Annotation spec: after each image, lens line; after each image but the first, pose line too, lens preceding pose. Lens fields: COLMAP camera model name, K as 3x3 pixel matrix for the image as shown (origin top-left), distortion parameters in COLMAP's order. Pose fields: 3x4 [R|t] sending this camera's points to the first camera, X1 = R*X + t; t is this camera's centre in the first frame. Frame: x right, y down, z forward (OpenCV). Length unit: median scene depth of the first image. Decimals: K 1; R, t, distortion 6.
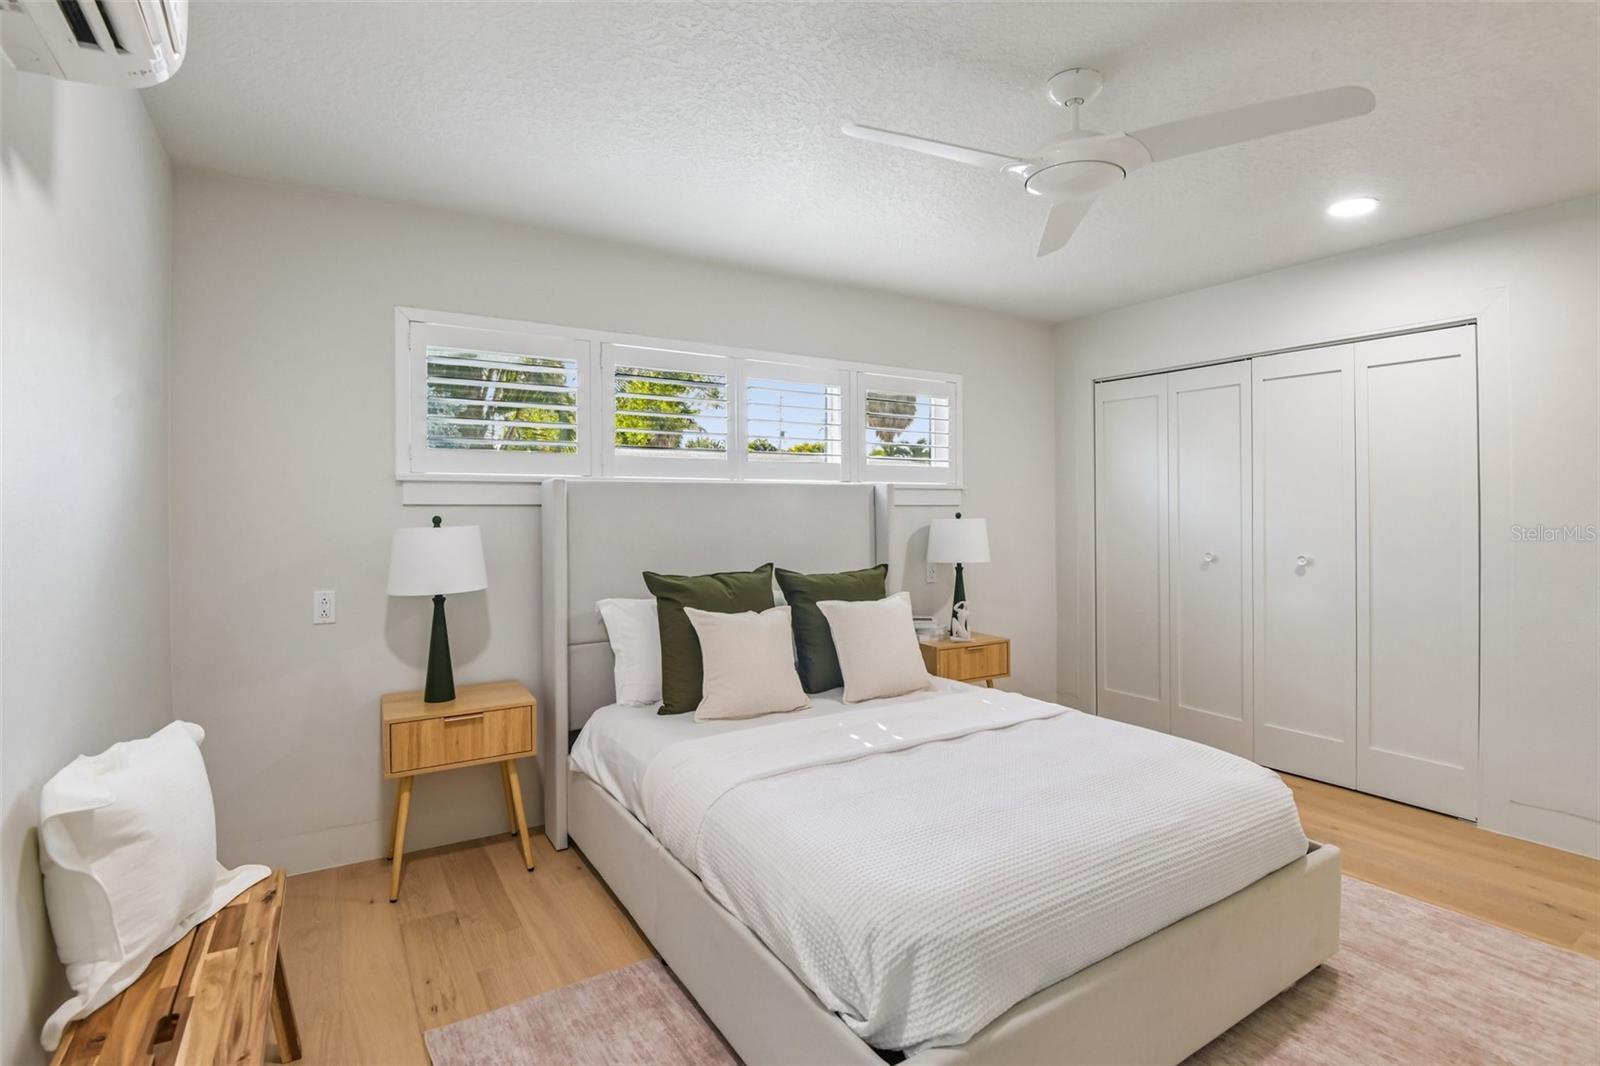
lens RADIAL K [[757.0, 0, 821.8], [0, 757.0, 495.2], [0, 0, 1]] dist [0.001941, -0.040898]
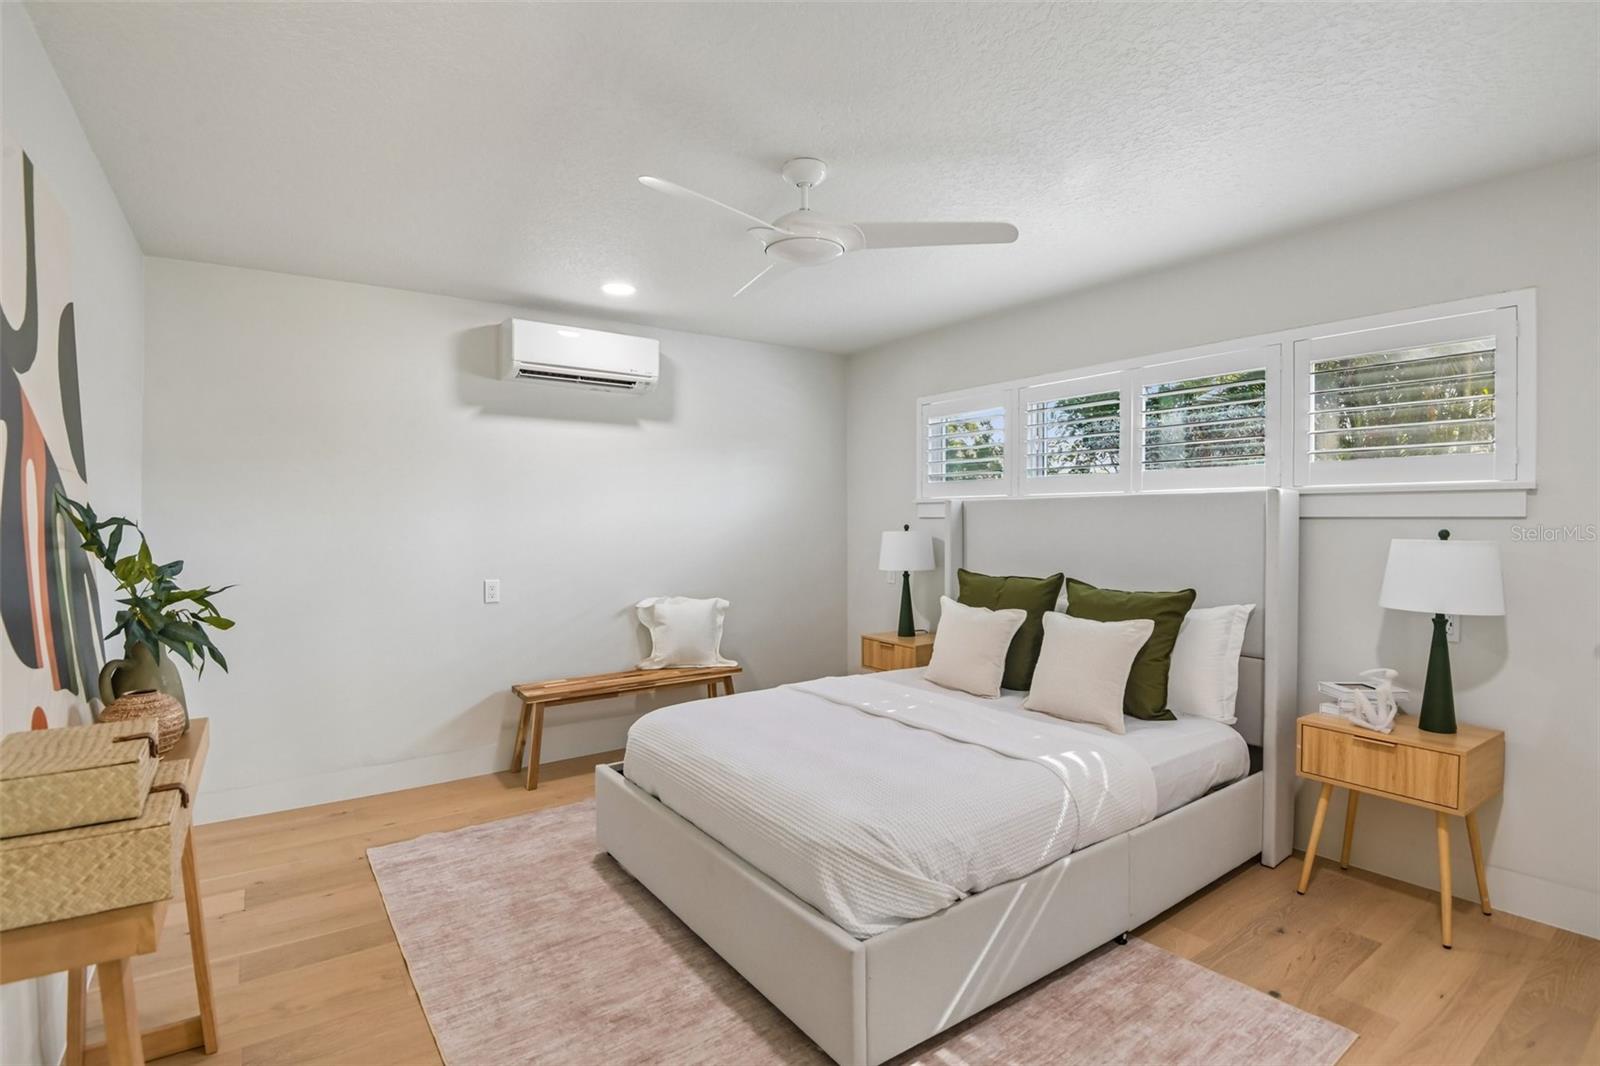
lens RADIAL K [[766.0, 0, 802.3], [0, 766.0, 515.6], [0, 0, 1]] dist [-0.046792, -0.001088]
pose [[0.040004, -0.001179, -0.999199, 0.934842], [0.014624, 0.999893, -0.000594, 0.004612], [0.999093, -0.014588, 0.040017, 0.570618]]
